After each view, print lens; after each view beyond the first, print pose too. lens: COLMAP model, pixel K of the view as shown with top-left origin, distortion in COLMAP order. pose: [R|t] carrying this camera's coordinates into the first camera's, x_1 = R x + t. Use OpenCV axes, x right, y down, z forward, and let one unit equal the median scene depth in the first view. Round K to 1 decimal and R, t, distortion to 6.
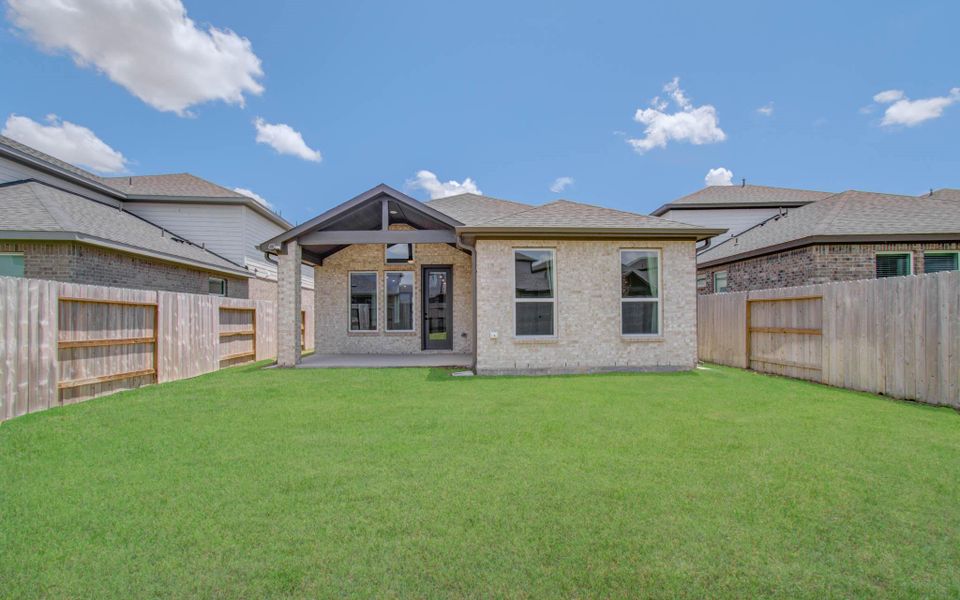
lens RADIAL K [[421.0, 0, 479.3], [0, 421.0, 309.7], [0, 0, 1]] dist [0.002329, 0.001231]
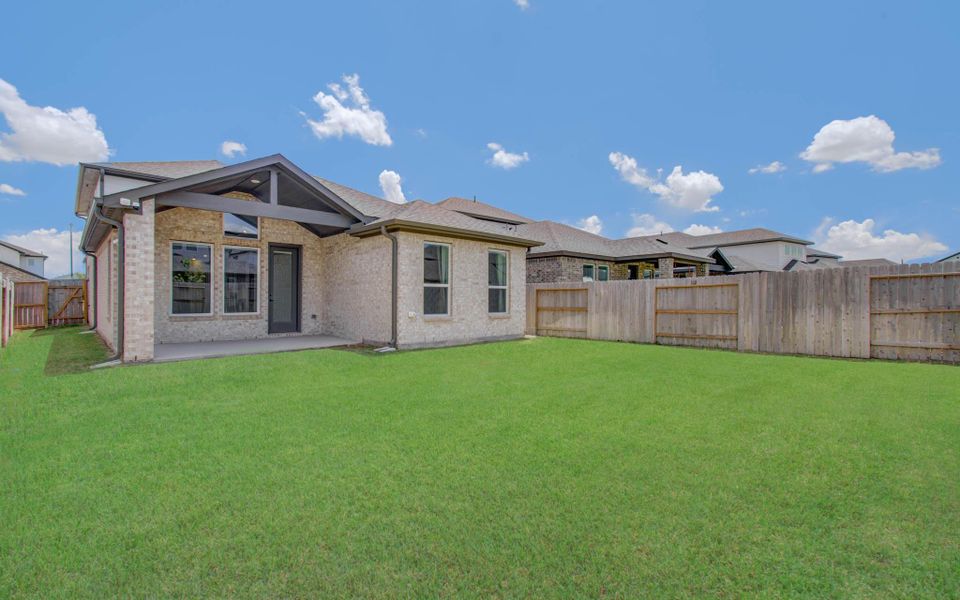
lens RADIAL K [[421.4, 0, 469.0], [0, 421.4, 299.2], [0, 0, 1]] dist [0.001659, 0.000454]
pose [[0.748199, 0.008963, 0.663414, -0.607019], [-0.018268, 0.999808, 0.007095, 0.006687], [-0.663223, -0.017428, 0.748219, 0.029643]]
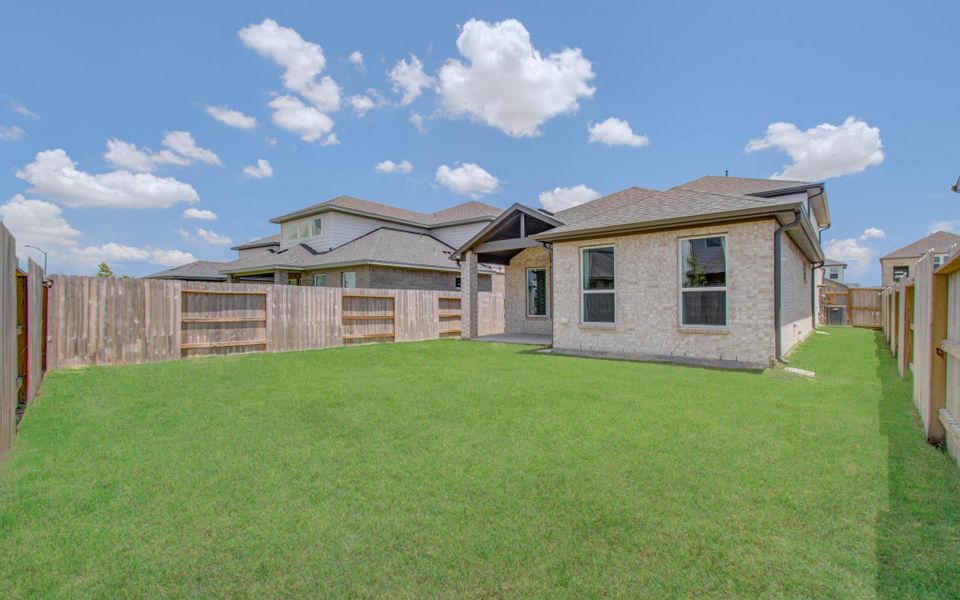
lens RADIAL K [[421.4, 0, 469.0], [0, 421.4, 299.2], [0, 0, 1]] dist [0.001659, 0.000454]
pose [[0.720160, -0.002683, -0.693803, 0.667427], [0.008660, 0.999949, 0.005122, -0.010337], [0.693754, -0.009697, 0.720147, -0.058455]]
